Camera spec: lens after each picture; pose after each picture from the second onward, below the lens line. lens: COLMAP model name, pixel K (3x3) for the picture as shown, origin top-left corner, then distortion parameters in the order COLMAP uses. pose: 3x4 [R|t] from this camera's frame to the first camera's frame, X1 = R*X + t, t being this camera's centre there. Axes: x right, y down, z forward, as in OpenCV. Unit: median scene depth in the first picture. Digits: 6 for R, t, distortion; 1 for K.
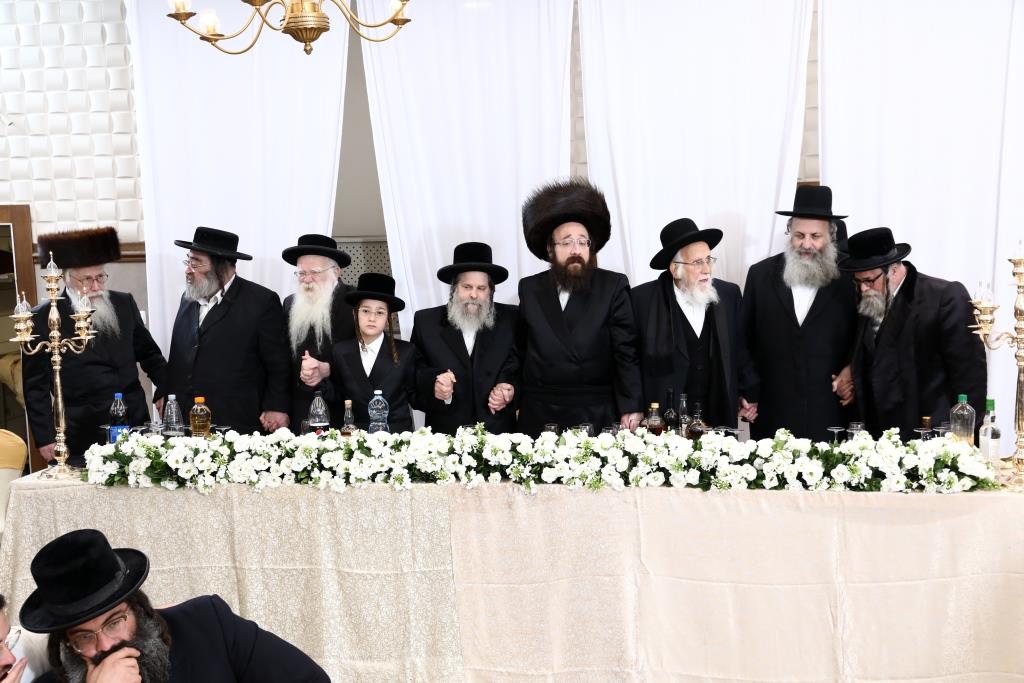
lens RADIAL K [[1285.7, 0, 513.2], [0, 1285.7, 346.1], [0, 0, 1]] dist [0.118389, 0.000000]
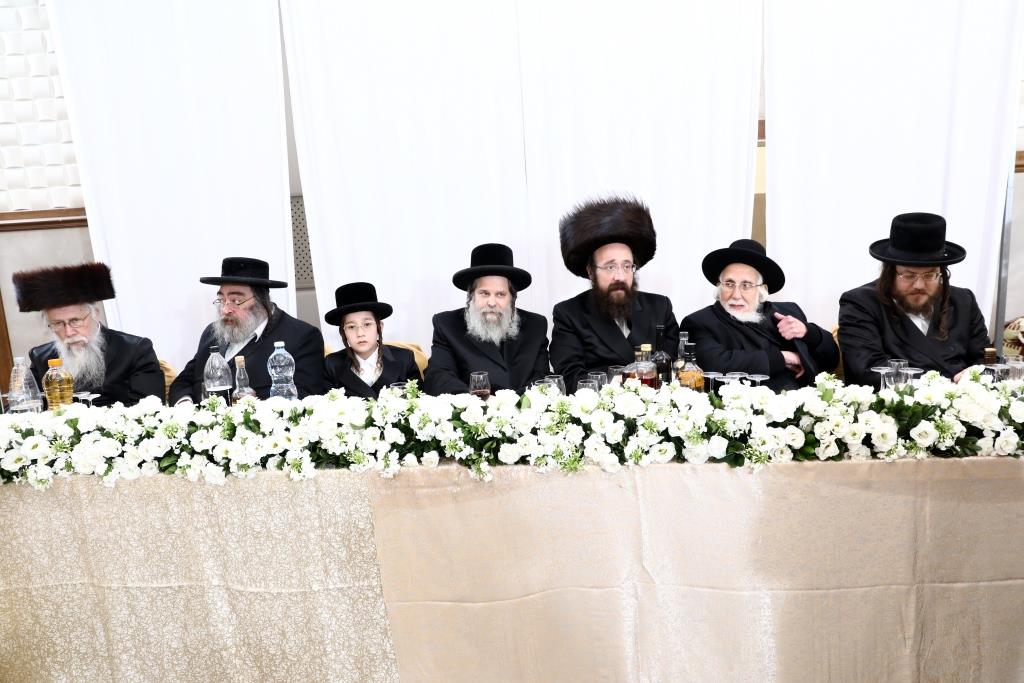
lens RADIAL K [[722.7, 0, 523.3], [0, 722.7, 360.4], [0, 0, 1]] dist [-0.084919, 0.064128]
pose [[0.997242, -0.038347, 0.063544, 0.012469], [0.034850, 0.997863, 0.055264, 0.028564], [-0.065528, -0.052897, 0.996448, 0.603068]]
